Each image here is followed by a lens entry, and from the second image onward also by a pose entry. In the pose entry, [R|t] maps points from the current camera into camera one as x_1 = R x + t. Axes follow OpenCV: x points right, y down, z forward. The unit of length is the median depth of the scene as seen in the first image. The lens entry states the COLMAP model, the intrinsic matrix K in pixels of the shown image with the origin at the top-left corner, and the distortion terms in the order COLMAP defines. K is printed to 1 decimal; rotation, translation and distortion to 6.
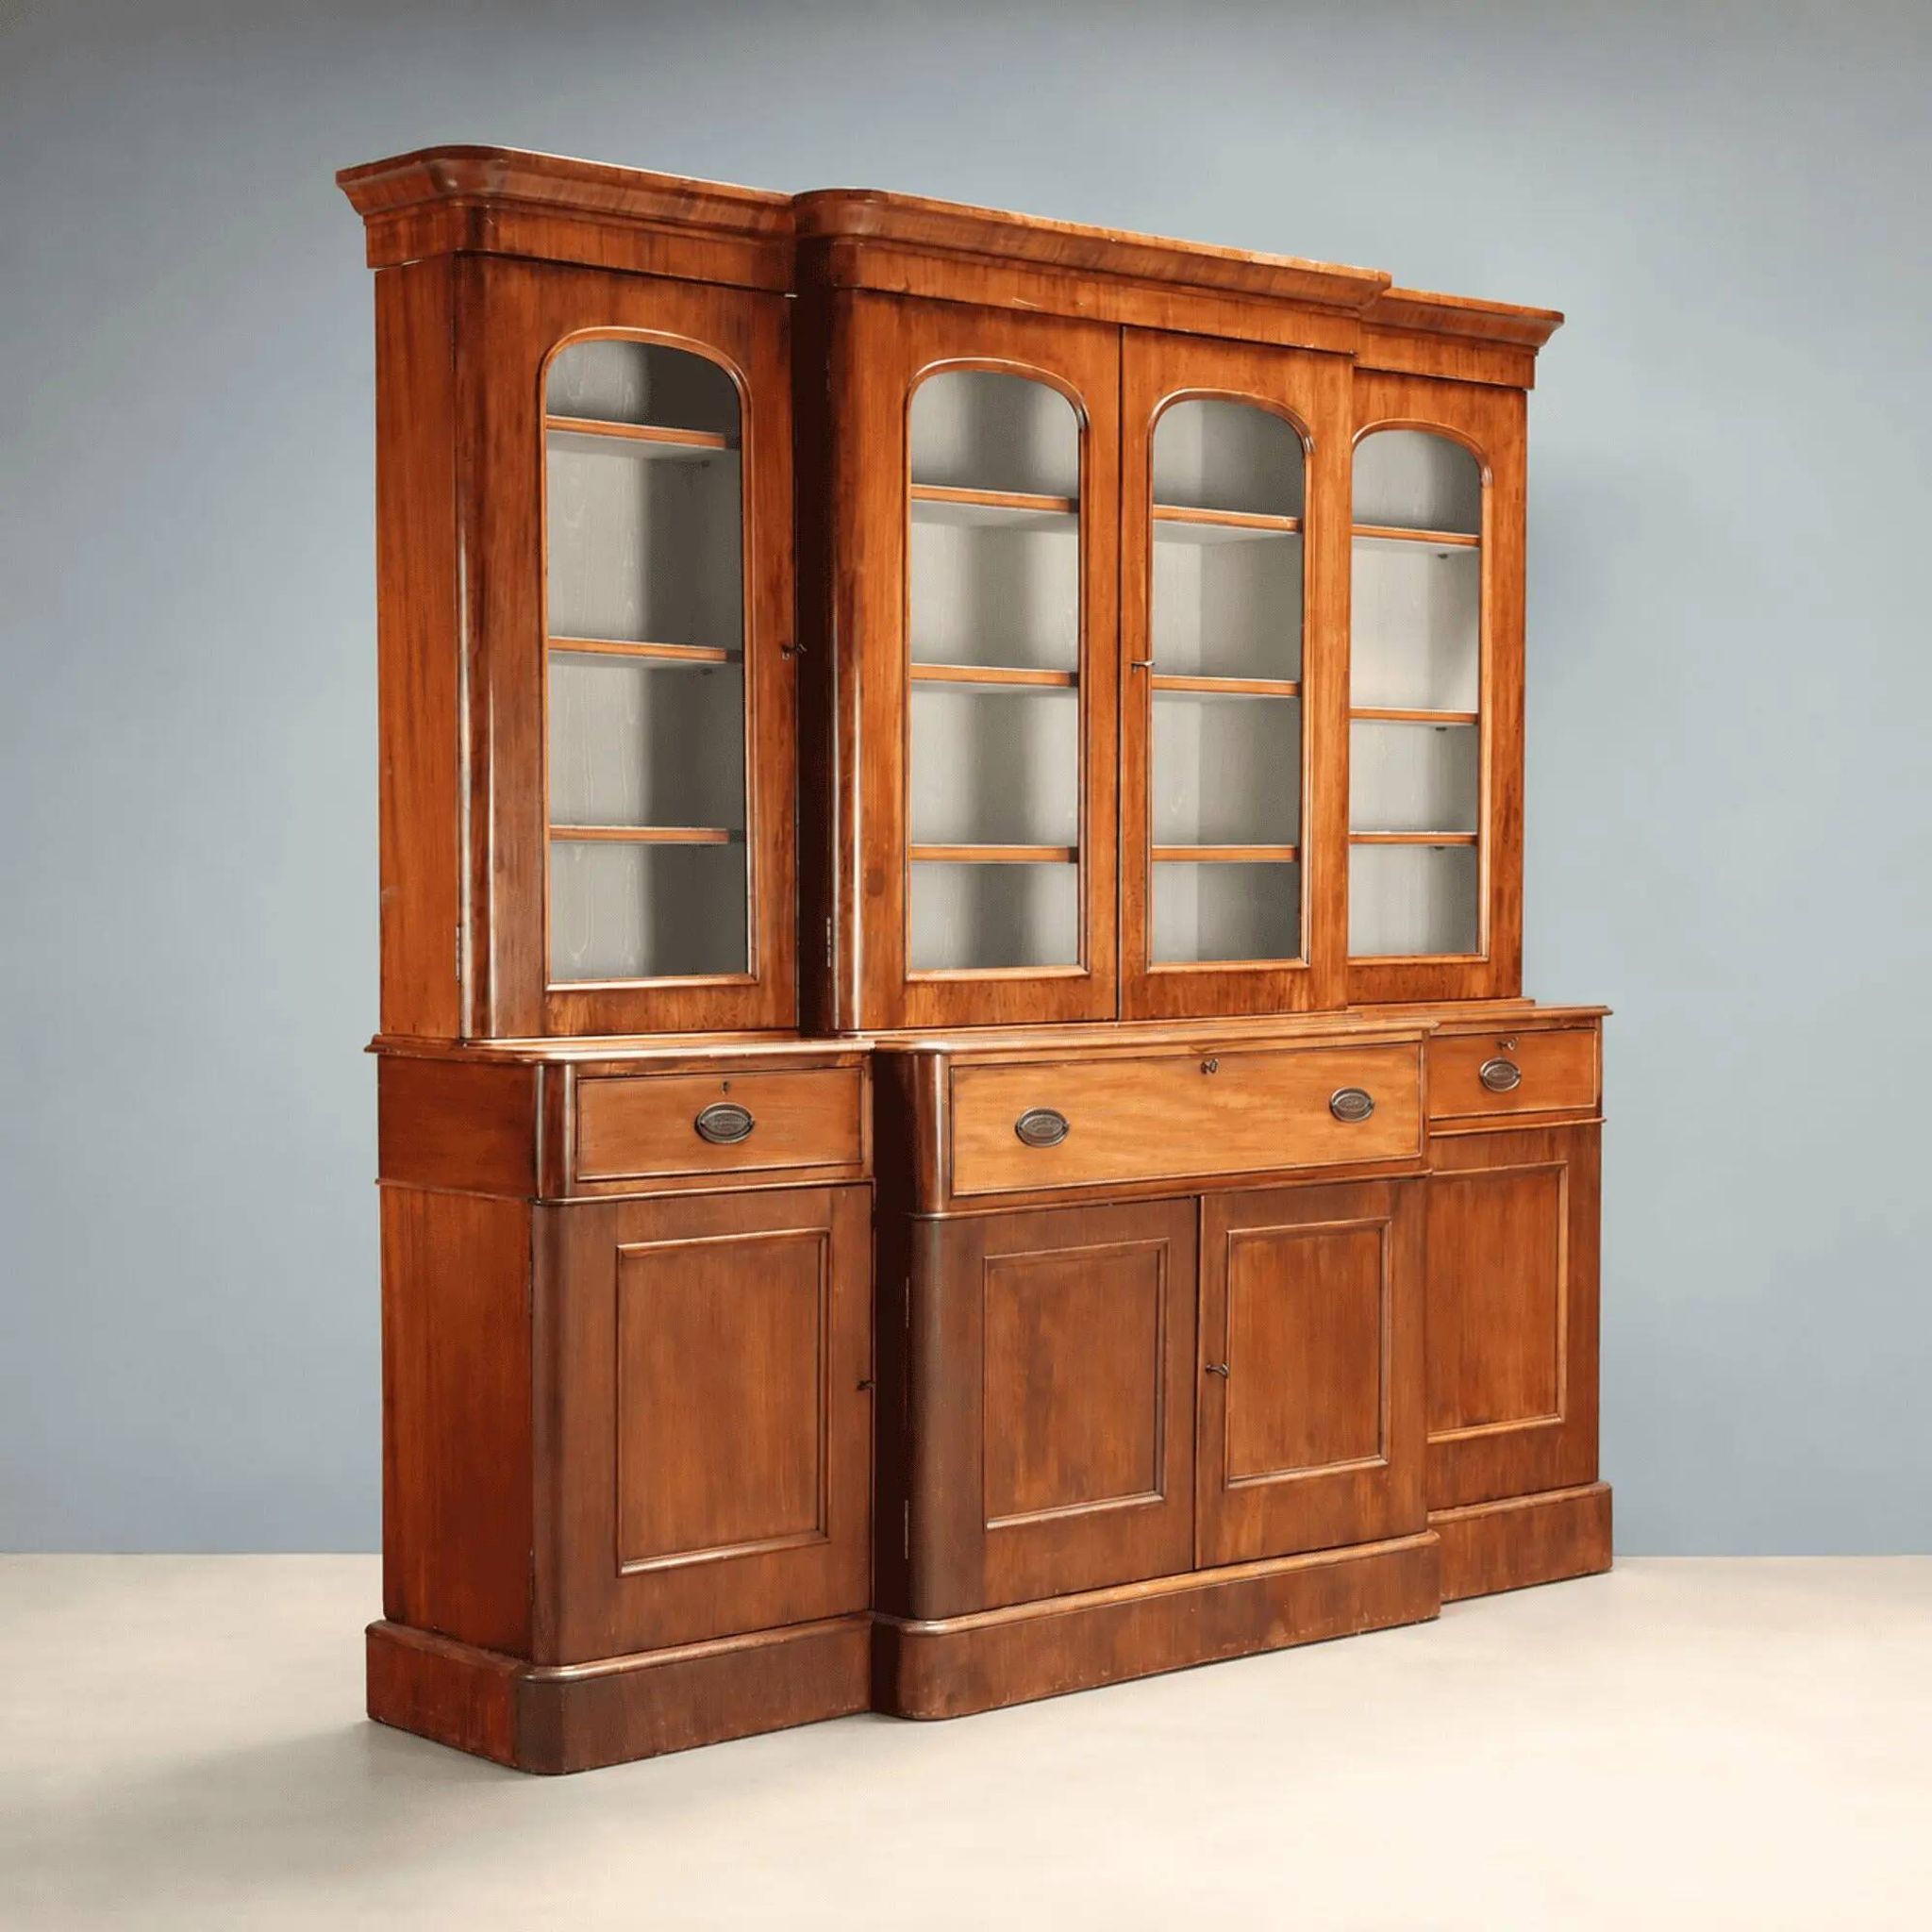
lens RADIAL K [[3631.4, 0, 922.9], [0, 3631.4, 970.9], [0, 0, 1]] dist [0.050592, 0.000000]
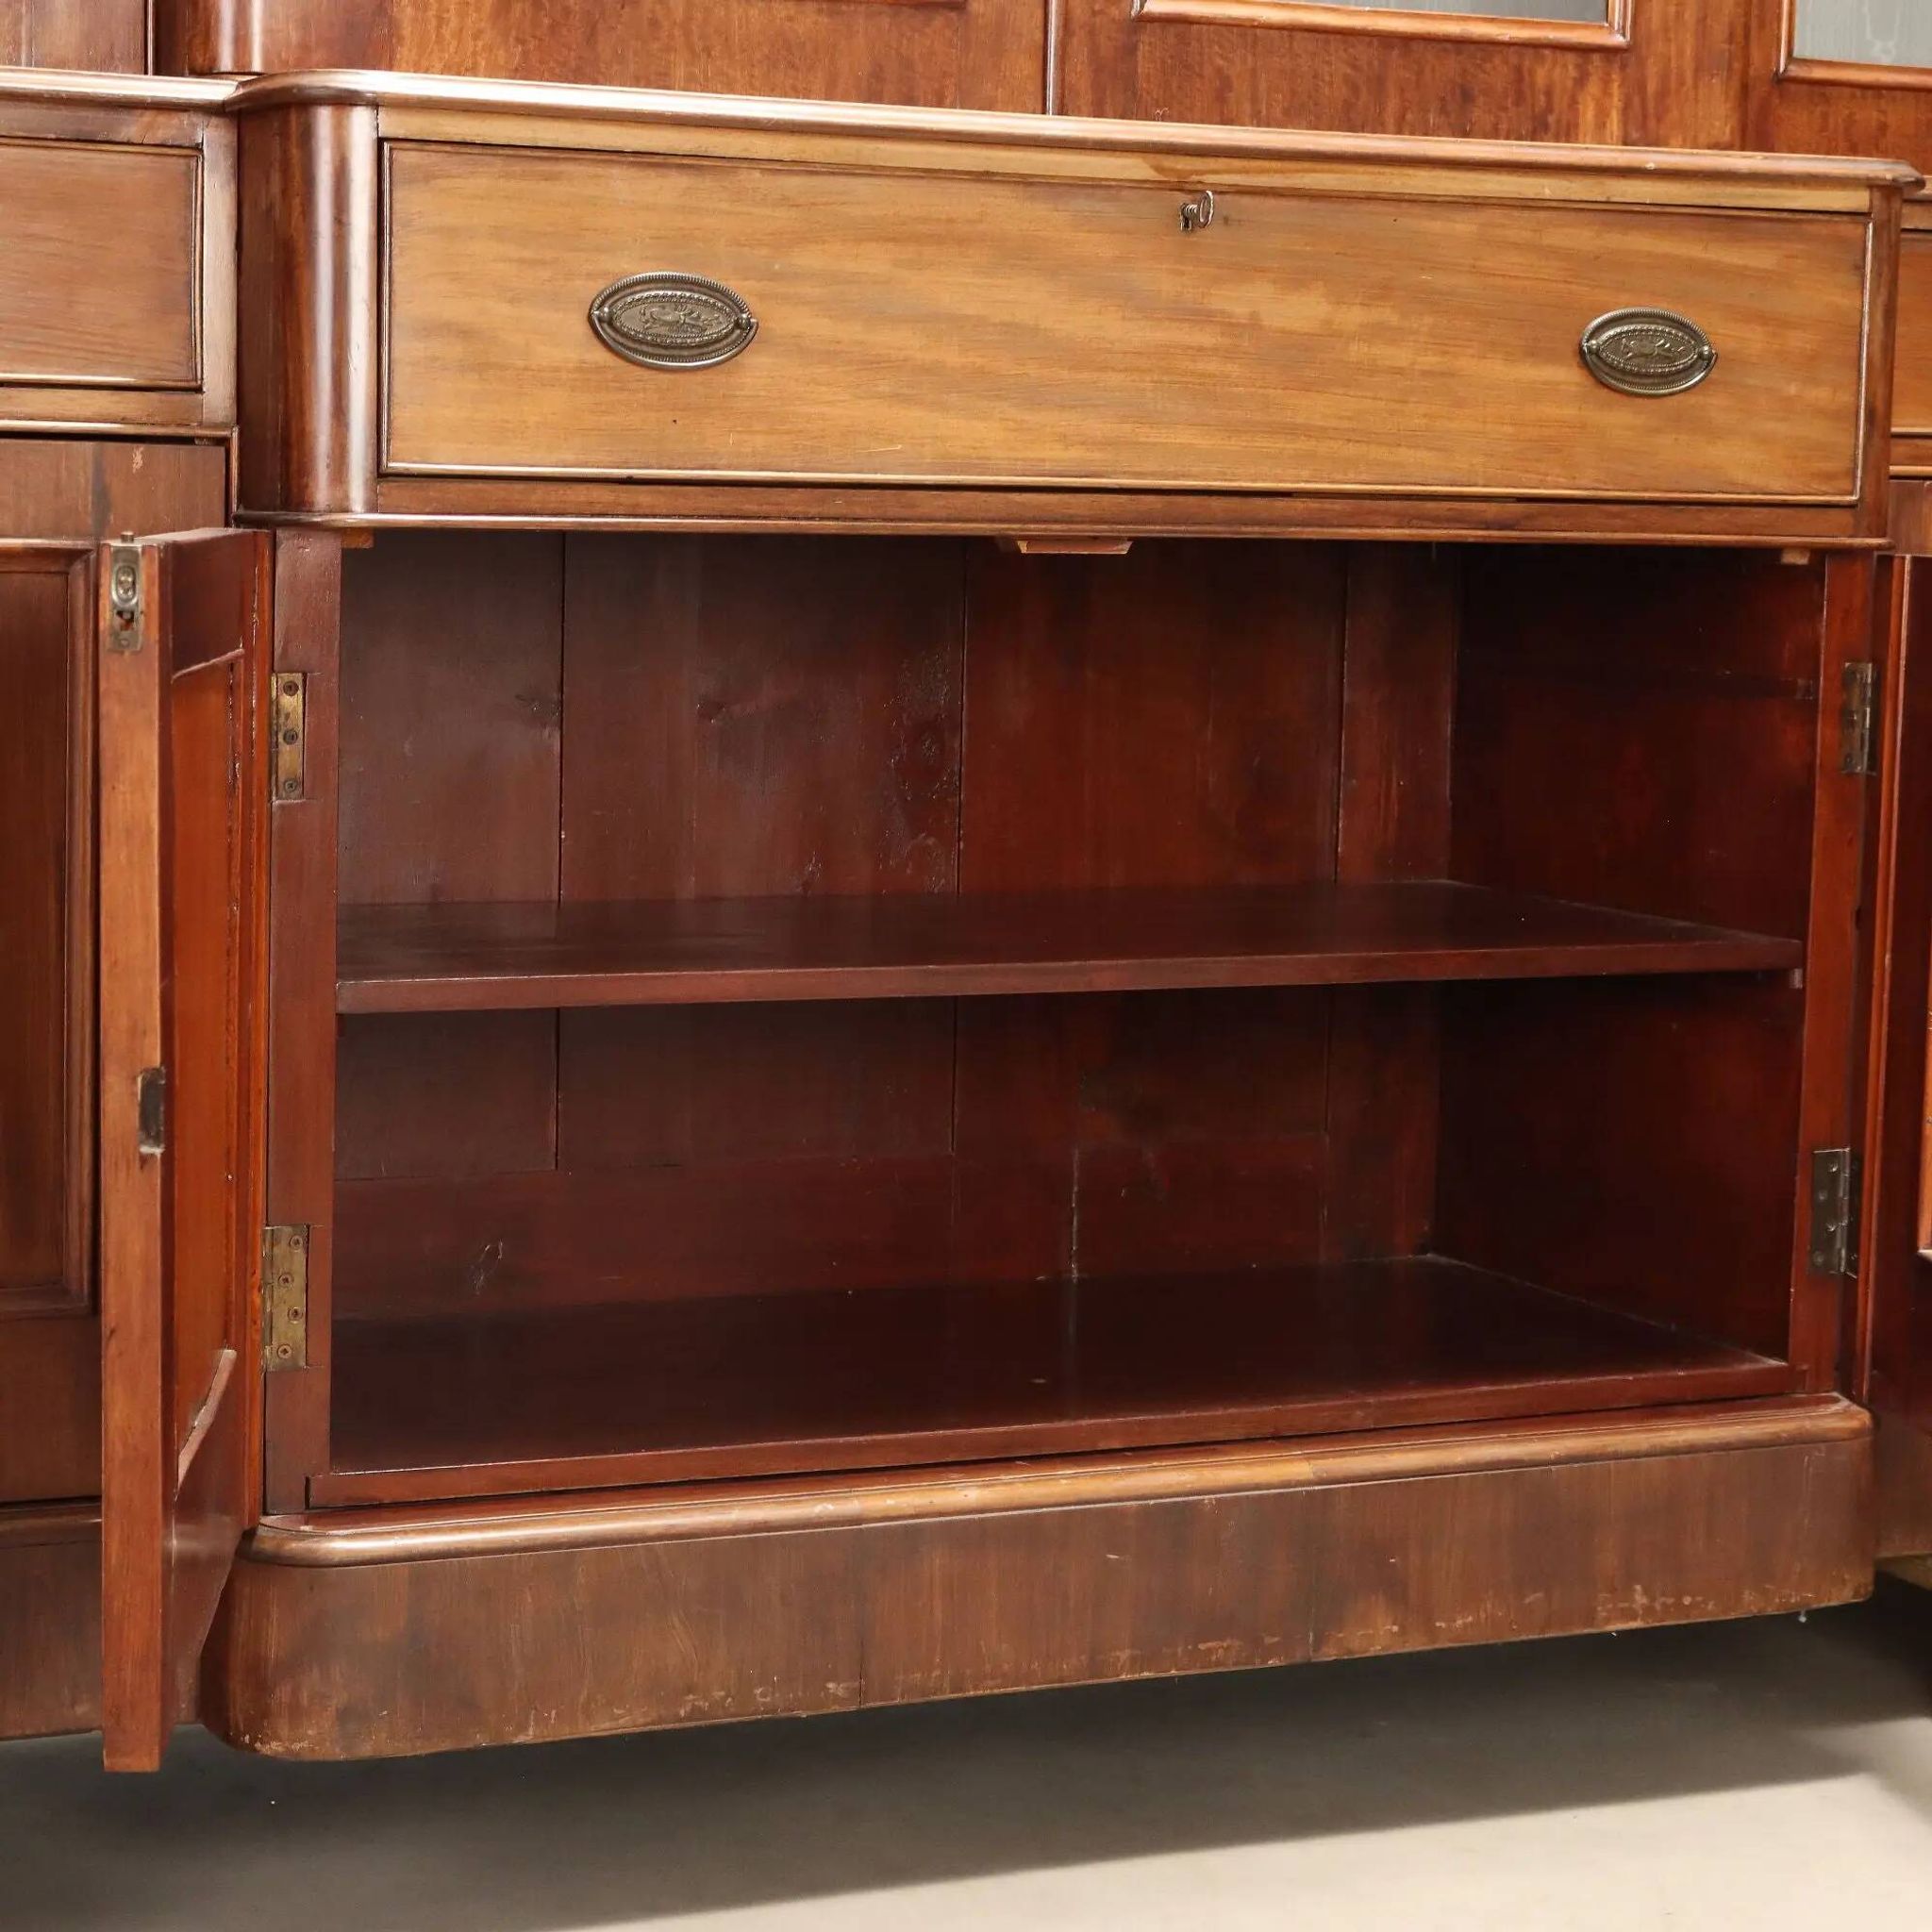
lens RADIAL K [[4801.2, 0, 973.3], [0, 4801.2, 967.1], [0, 0, 1]] dist [0.001858, 0.000000]
pose [[0.962520, 0.049875, -0.266584, 0.206148], [-0.031748, 0.996908, 0.071883, 0.074099], [0.269345, -0.060726, 0.961127, 0.499205]]
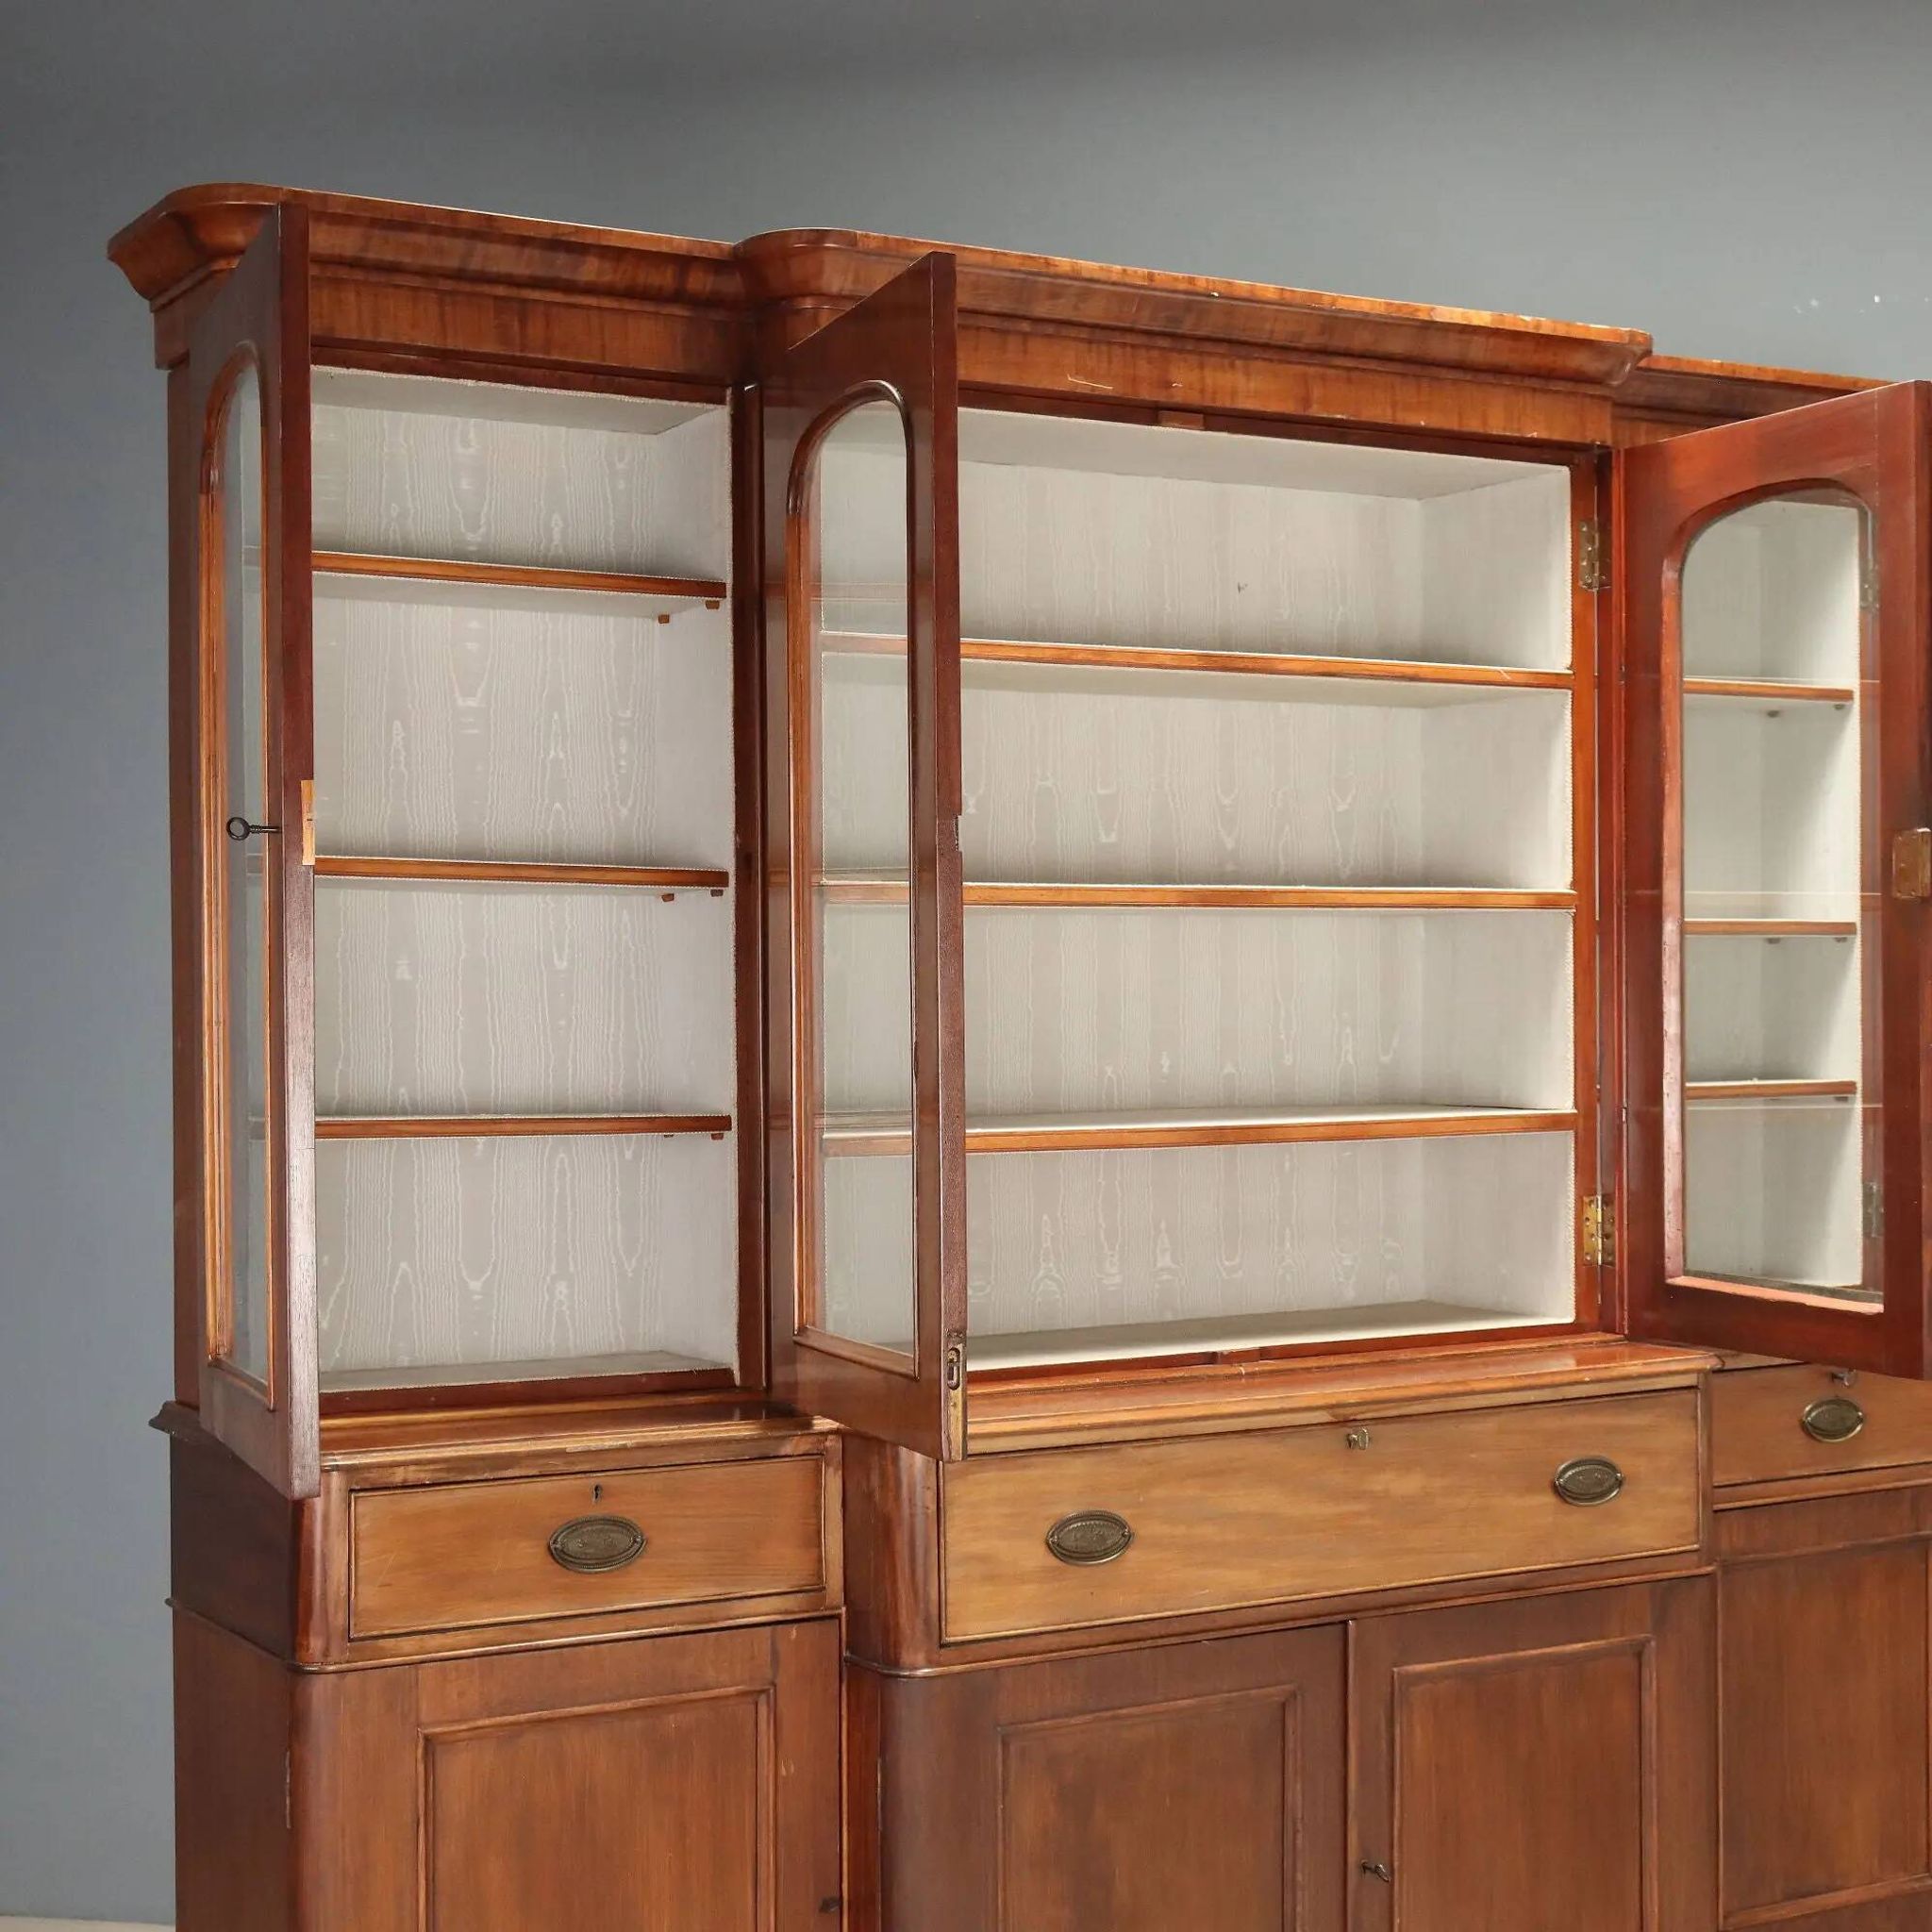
lens RADIAL K [[3254.3, 0, 965.2], [0, 3254.3, 972.2], [0, 0, 1]] dist [0.003909, 0.000000]
pose [[0.981925, -0.010990, -0.188952, 0.128927], [0.003536, 0.999204, -0.039744, -0.041239], [0.189238, 0.038358, 0.981182, 0.370218]]
